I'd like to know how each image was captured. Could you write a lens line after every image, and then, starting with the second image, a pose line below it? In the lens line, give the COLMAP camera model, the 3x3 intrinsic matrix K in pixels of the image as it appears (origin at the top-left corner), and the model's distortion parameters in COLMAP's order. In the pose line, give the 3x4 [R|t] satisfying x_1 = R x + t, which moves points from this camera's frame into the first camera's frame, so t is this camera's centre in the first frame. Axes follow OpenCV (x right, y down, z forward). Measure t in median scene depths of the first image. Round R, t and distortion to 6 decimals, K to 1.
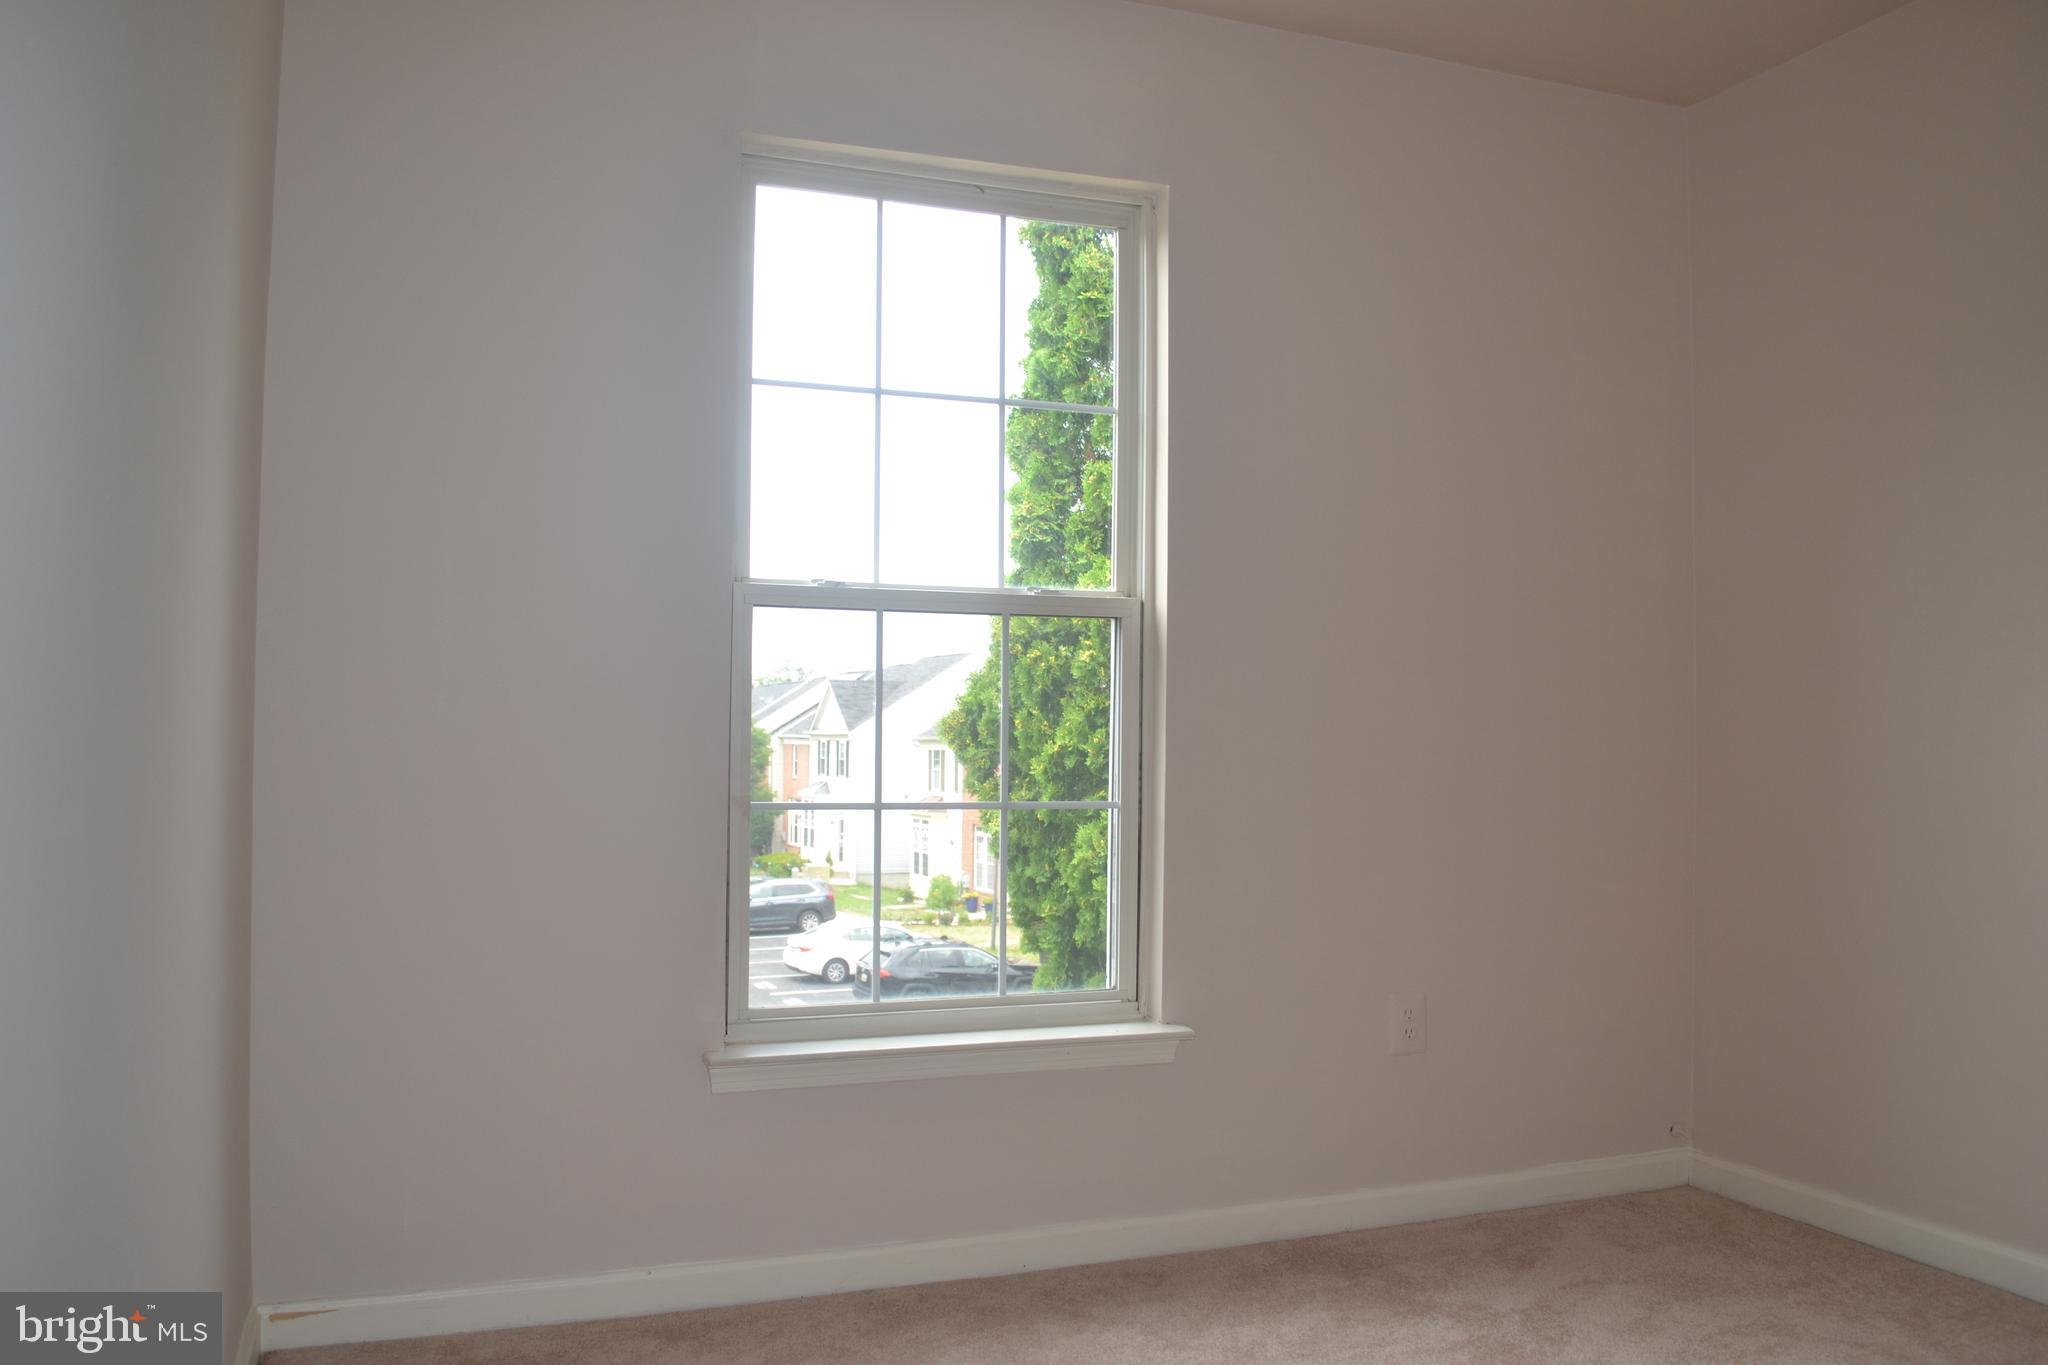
lens RADIAL K [[1641.0, 0, 1013.9], [0, 1641.0, 674.8], [0, 0, 1]] dist [-0.089980, 0.089071]
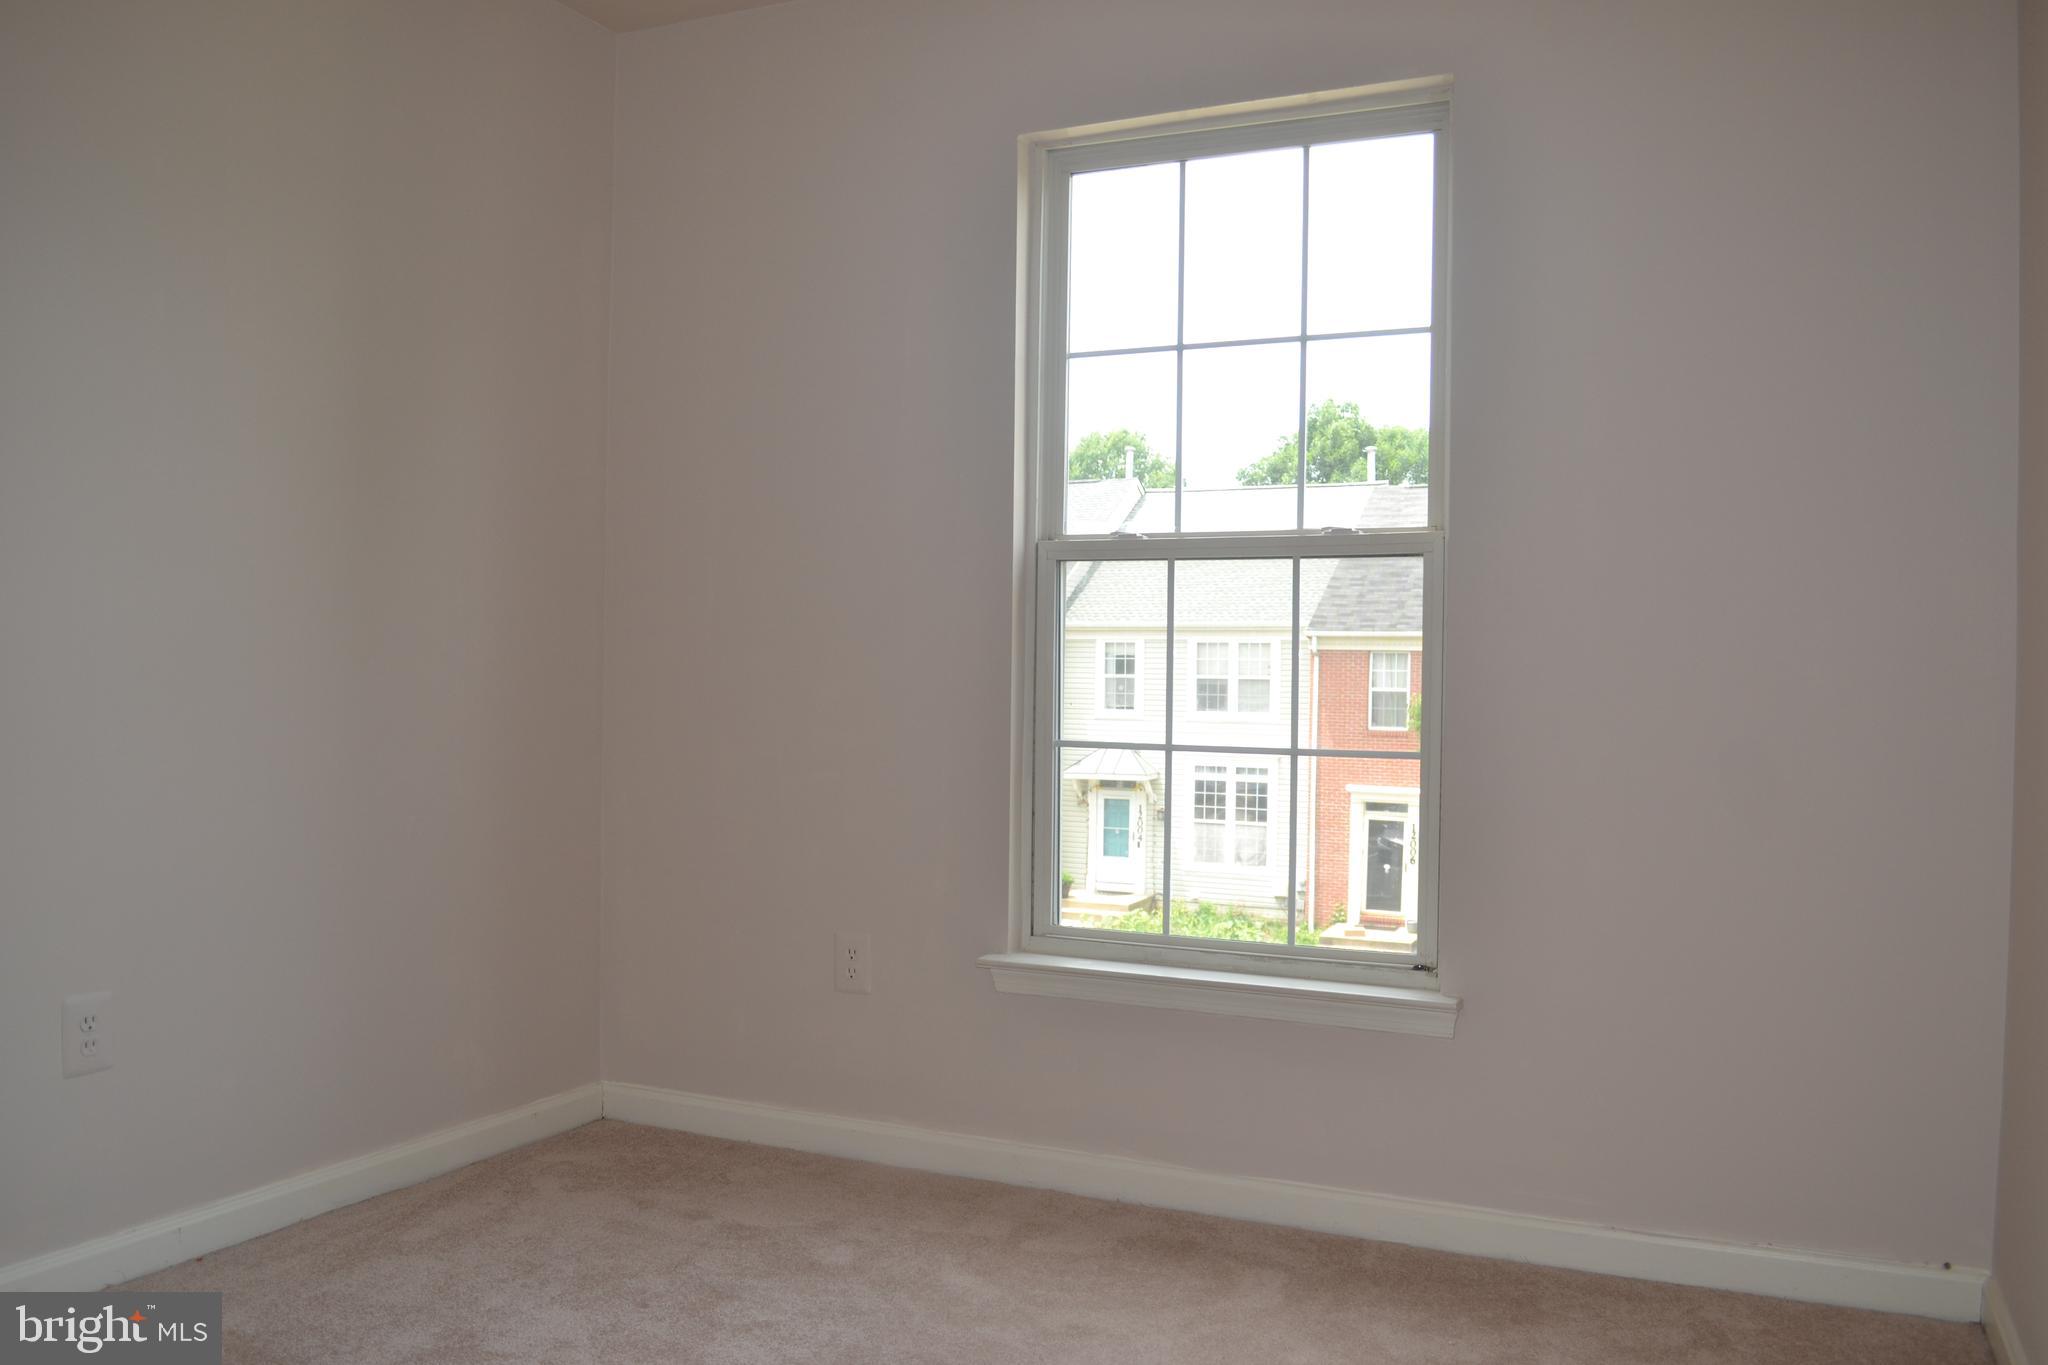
lens RADIAL K [[1641.0, 0, 1013.9], [0, 1641.0, 674.8], [0, 0, 1]] dist [-0.089980, 0.089071]
pose [[0.692297, 0.001076, -0.721612, 0.592946], [0.014122, 0.999787, 0.015039, 0.016538], [0.721474, -0.020602, 0.692135, 0.203231]]
